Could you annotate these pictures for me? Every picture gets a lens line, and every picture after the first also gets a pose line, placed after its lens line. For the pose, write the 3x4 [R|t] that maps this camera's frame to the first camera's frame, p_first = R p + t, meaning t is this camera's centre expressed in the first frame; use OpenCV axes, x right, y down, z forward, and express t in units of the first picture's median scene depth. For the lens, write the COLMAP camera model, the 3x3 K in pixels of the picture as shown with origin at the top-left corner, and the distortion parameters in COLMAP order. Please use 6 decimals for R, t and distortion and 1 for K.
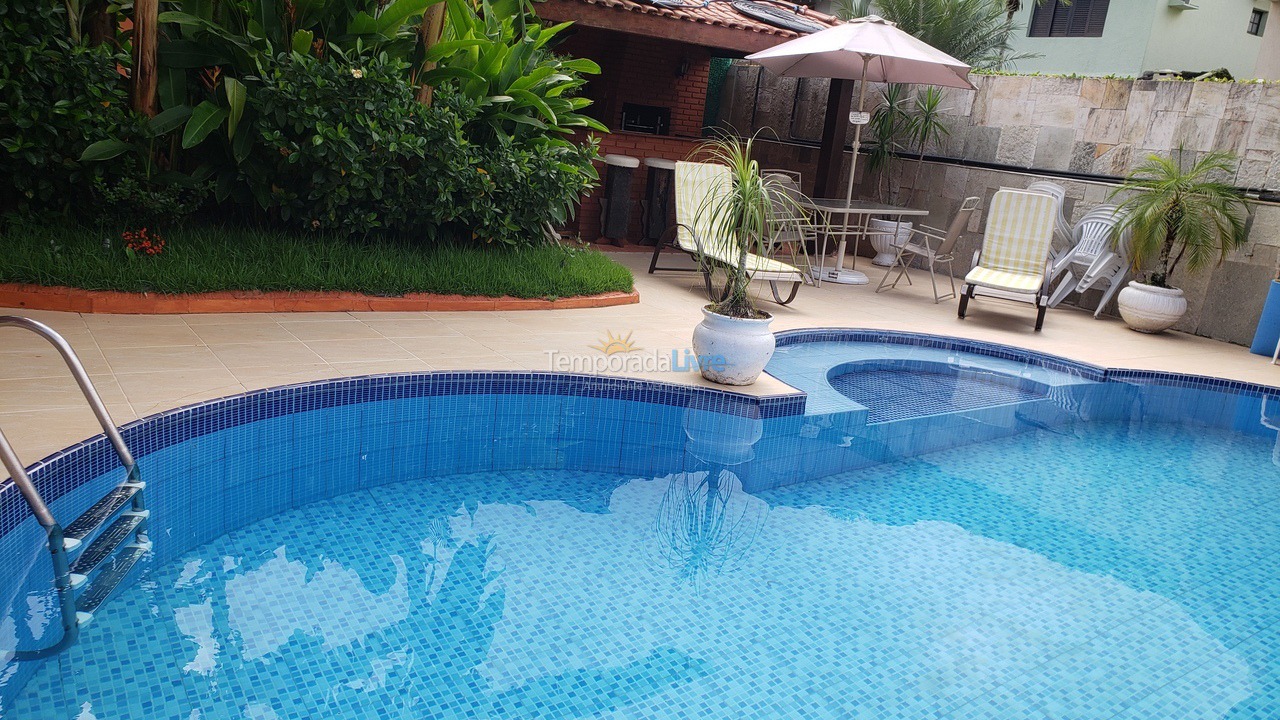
lens RADIAL K [[1020.9, 0, 653.6], [0, 1020.9, 376.2], [0, 0, 1]] dist [0.032896, 0.000016]
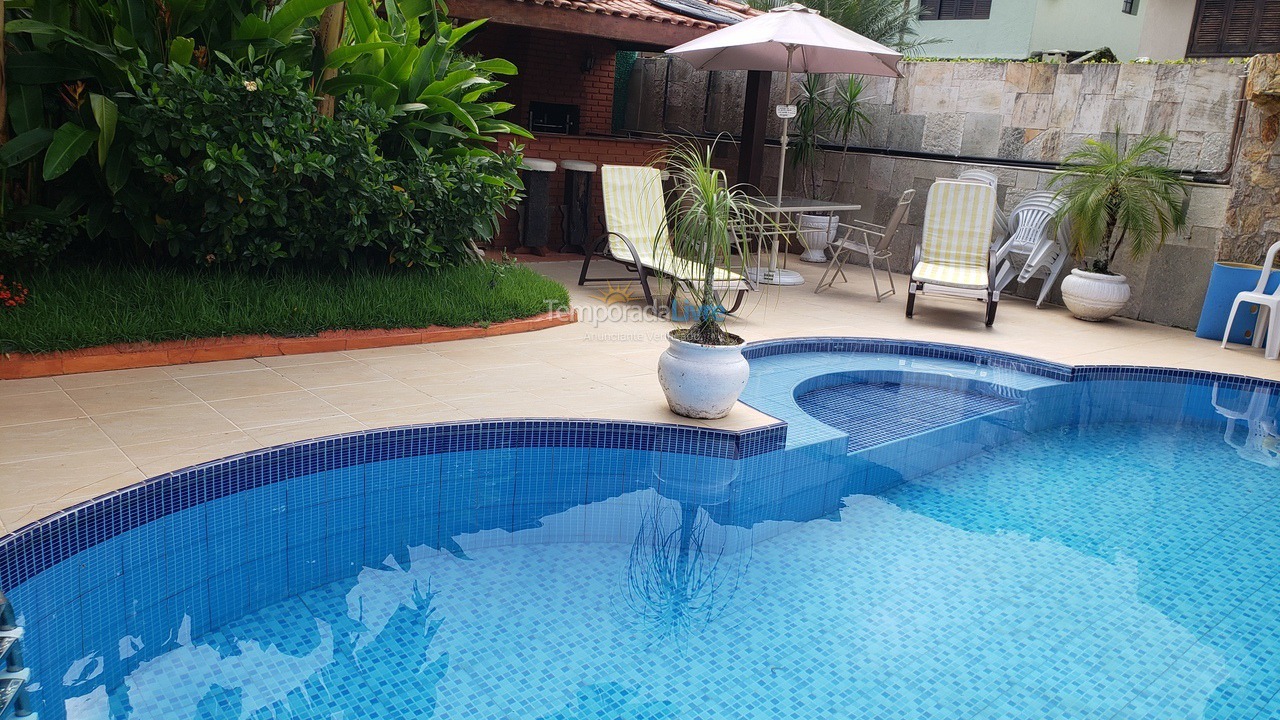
lens RADIAL K [[1020.9, 0, 653.2], [0, 1020.9, 363.3], [0, 0, 1]] dist [0.032896, 0.000016]
pose [[0.993444, -0.059167, 0.097821, -0.034902], [0.059428, 0.998233, 0.000238, -0.028284], [-0.097662, 0.005577, 0.995204, 0.071297]]
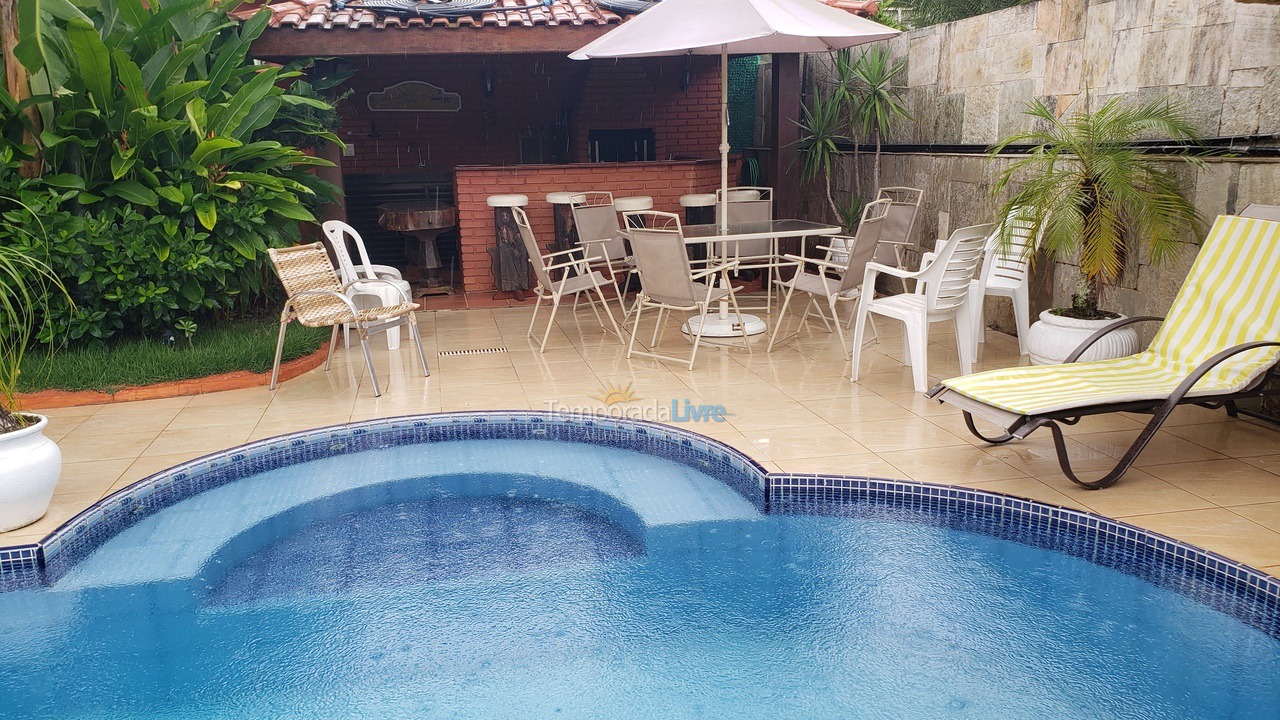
lens RADIAL K [[1020.9, 0, 648.3], [0, 1020.9, 348.3], [0, 0, 1]] dist [0.032896, 0.000016]
pose [[0.905227, -0.050709, -0.421893, 0.531469], [0.023956, 0.997365, -0.068476, -0.035762], [0.424253, 0.051880, 0.904056, 0.365268]]
